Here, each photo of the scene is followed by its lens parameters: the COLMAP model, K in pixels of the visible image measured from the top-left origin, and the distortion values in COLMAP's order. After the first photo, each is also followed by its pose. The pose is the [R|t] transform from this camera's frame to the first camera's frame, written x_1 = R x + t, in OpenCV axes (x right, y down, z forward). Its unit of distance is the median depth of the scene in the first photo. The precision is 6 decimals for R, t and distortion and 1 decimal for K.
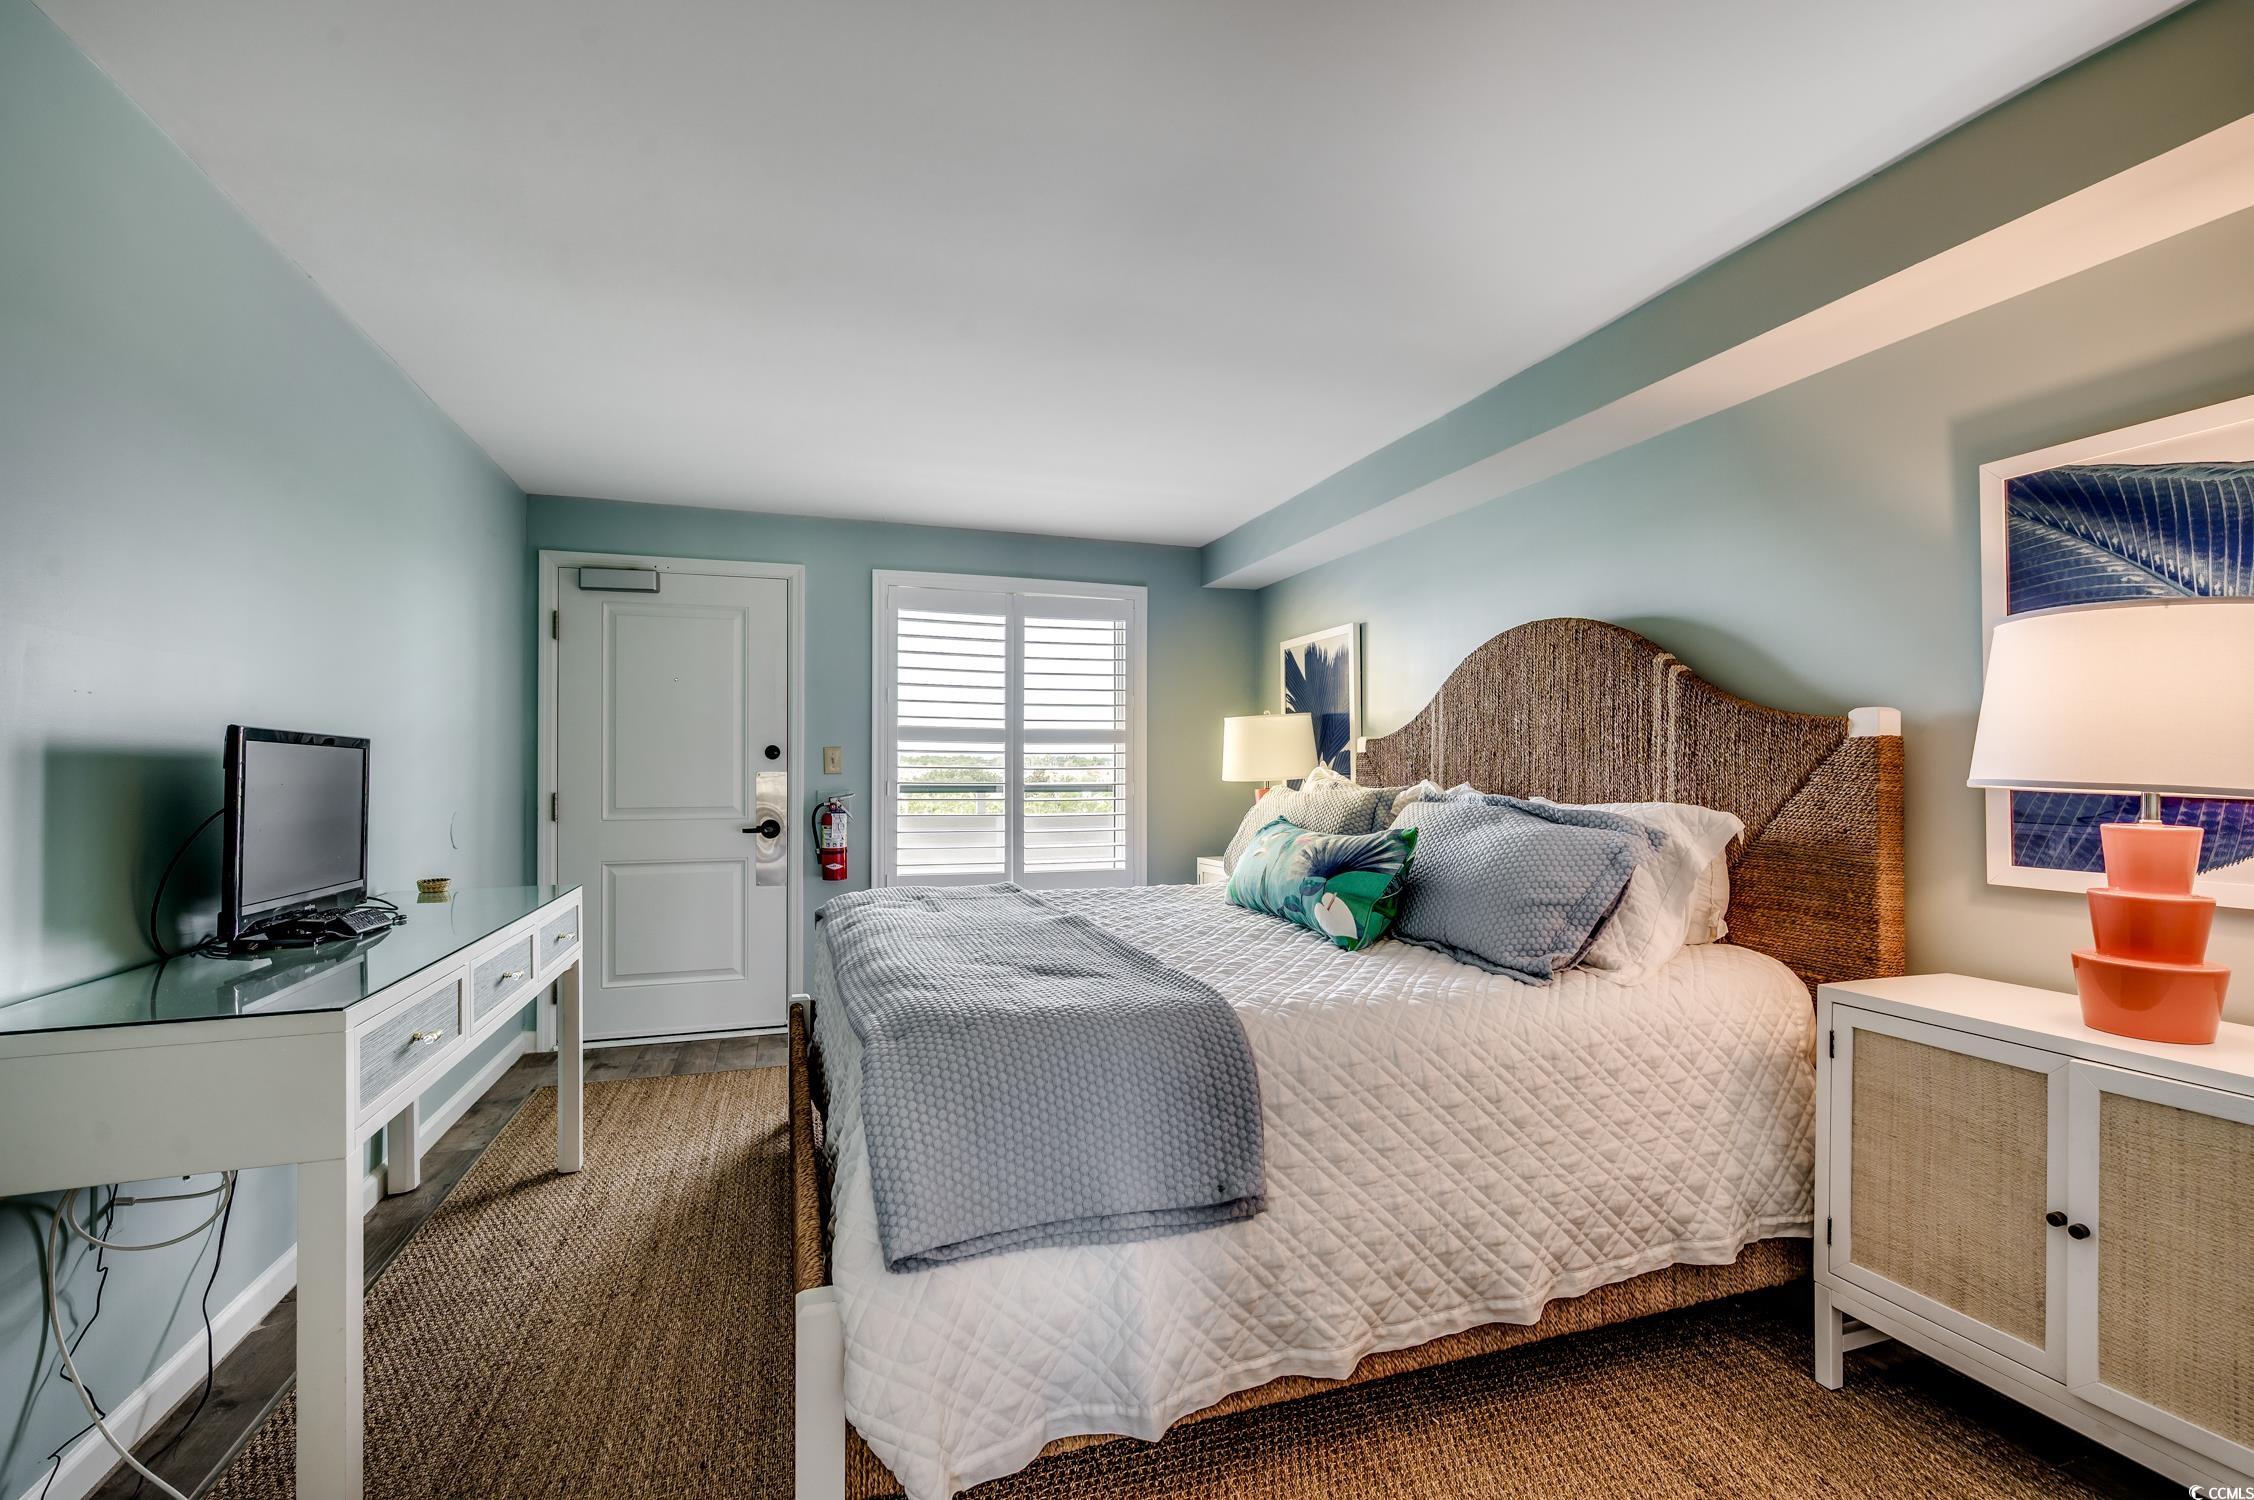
lens RADIAL K [[1049.2, 0, 1137.3], [0, 1049.2, 763.8], [0, 0, 1]] dist [-0.002016, 0.000935]
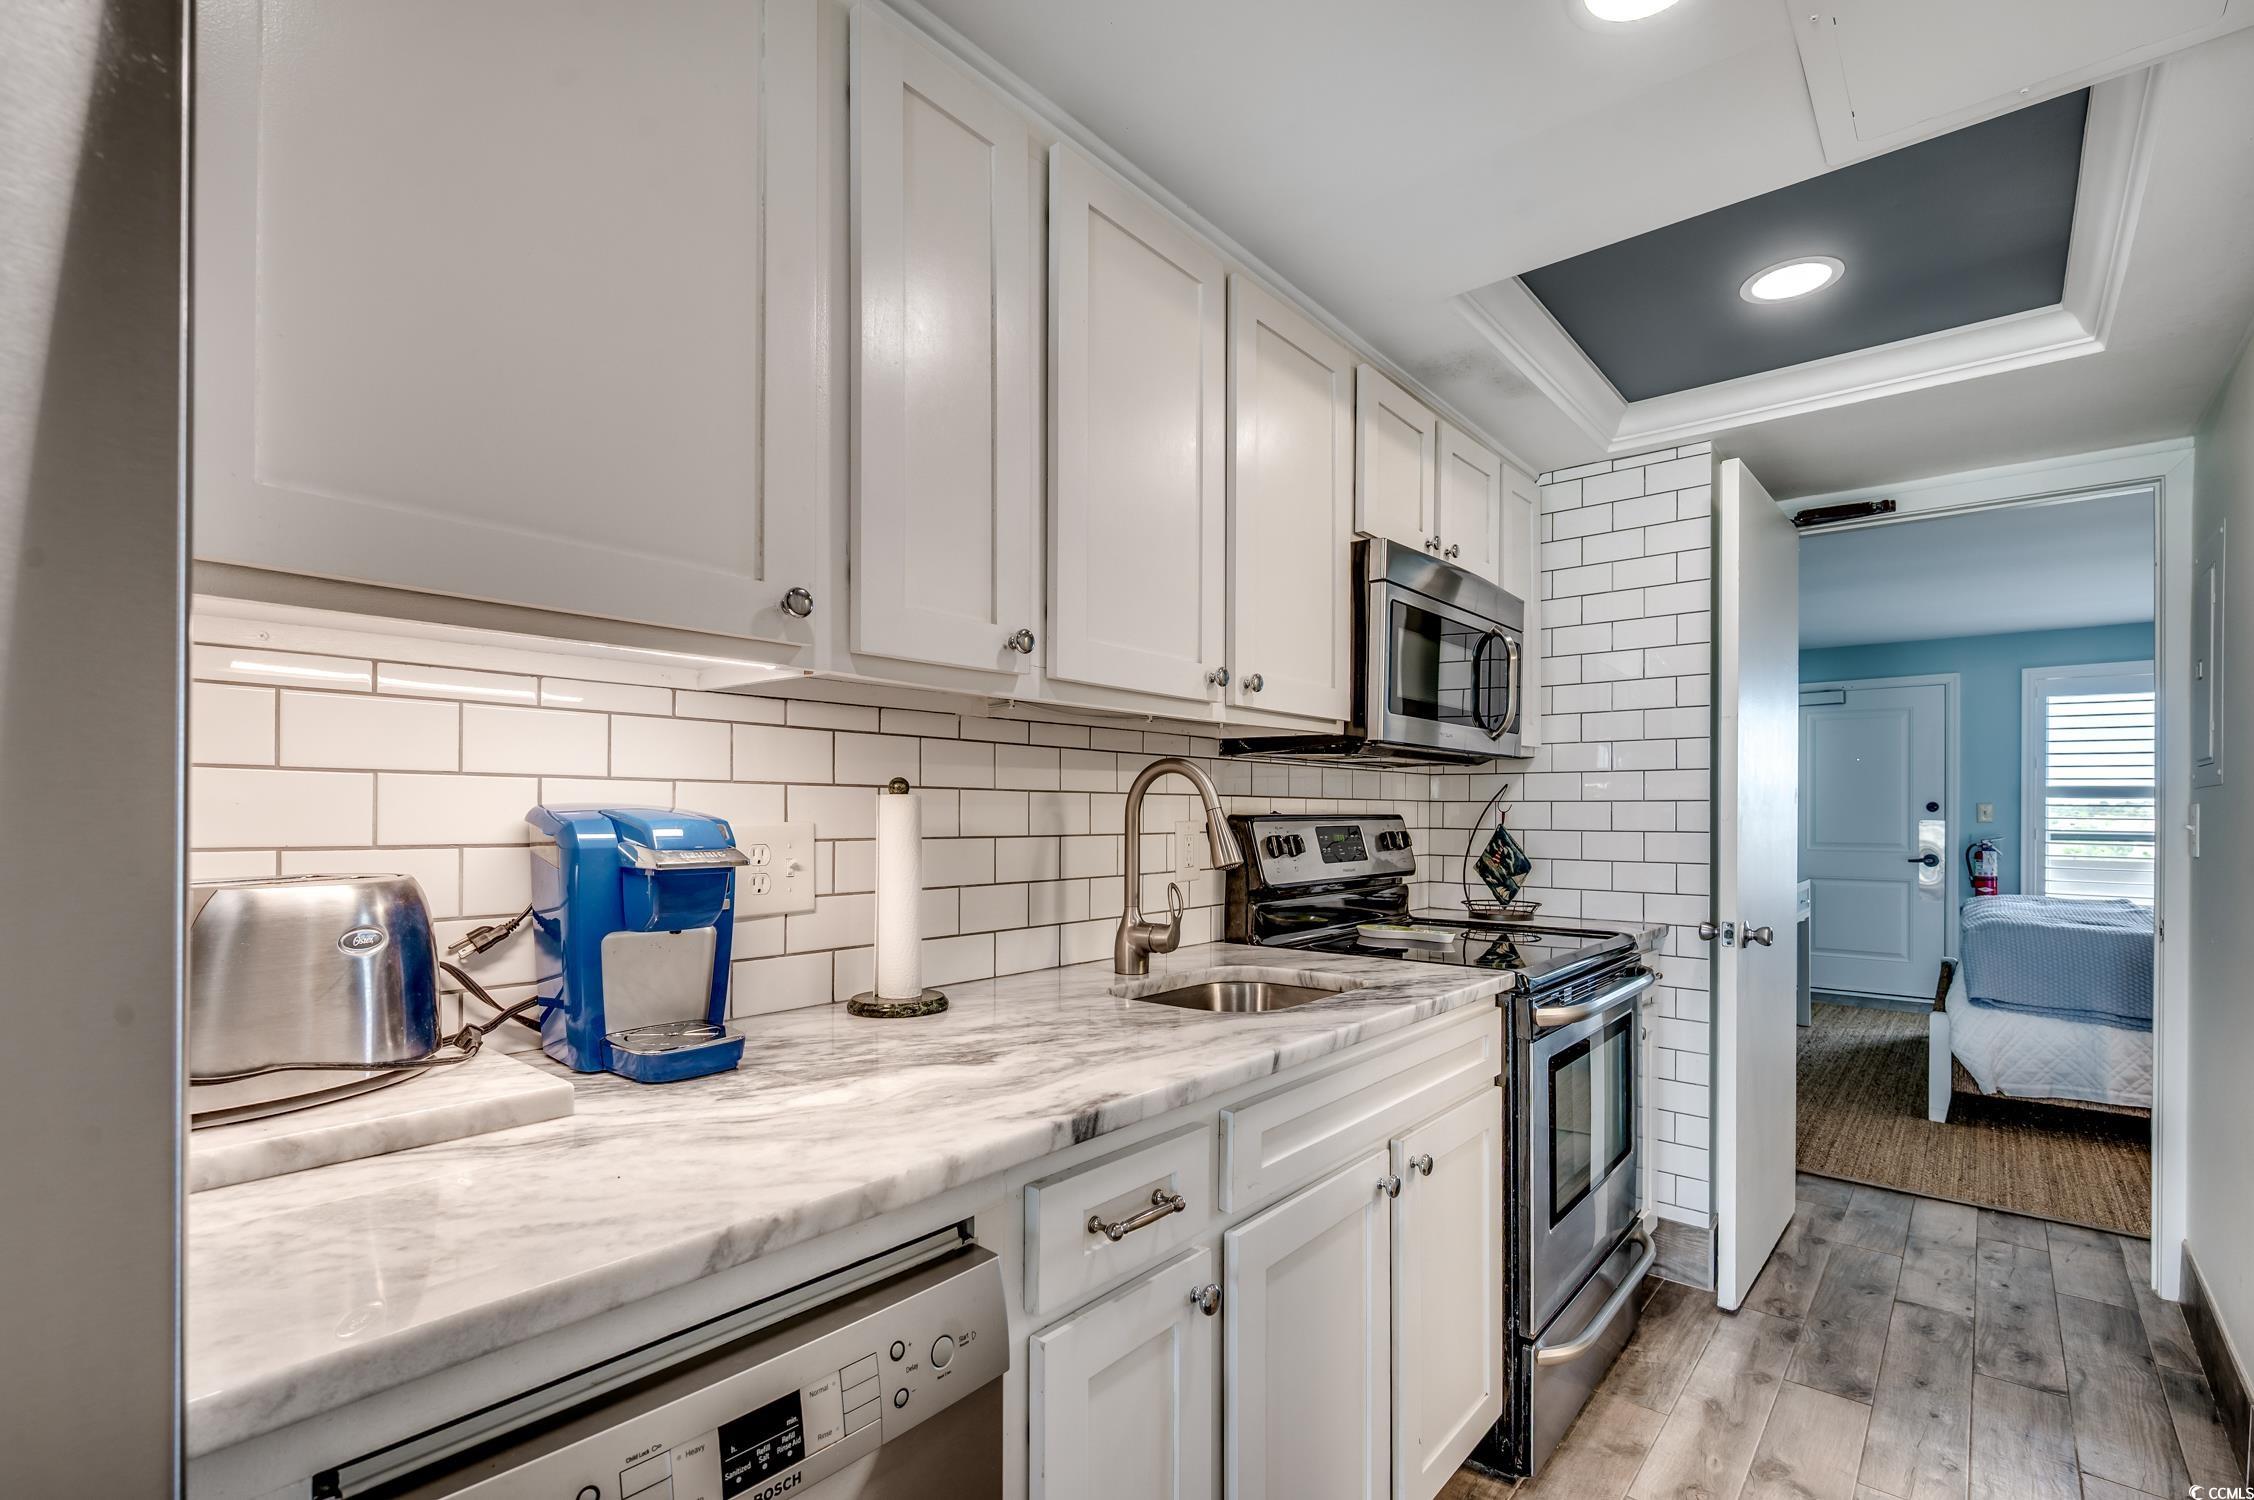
lens RADIAL K [[1049.2, 0, 1137.5], [0, 1049.2, 811.8], [0, 0, 1]] dist [-0.002016, 0.000935]
pose [[0.545329, 0.000717, -0.838222, 0.258731], [0.001047, 0.999998, 0.001536, -0.007693], [0.838222, -0.001715, 0.545327, -0.688048]]
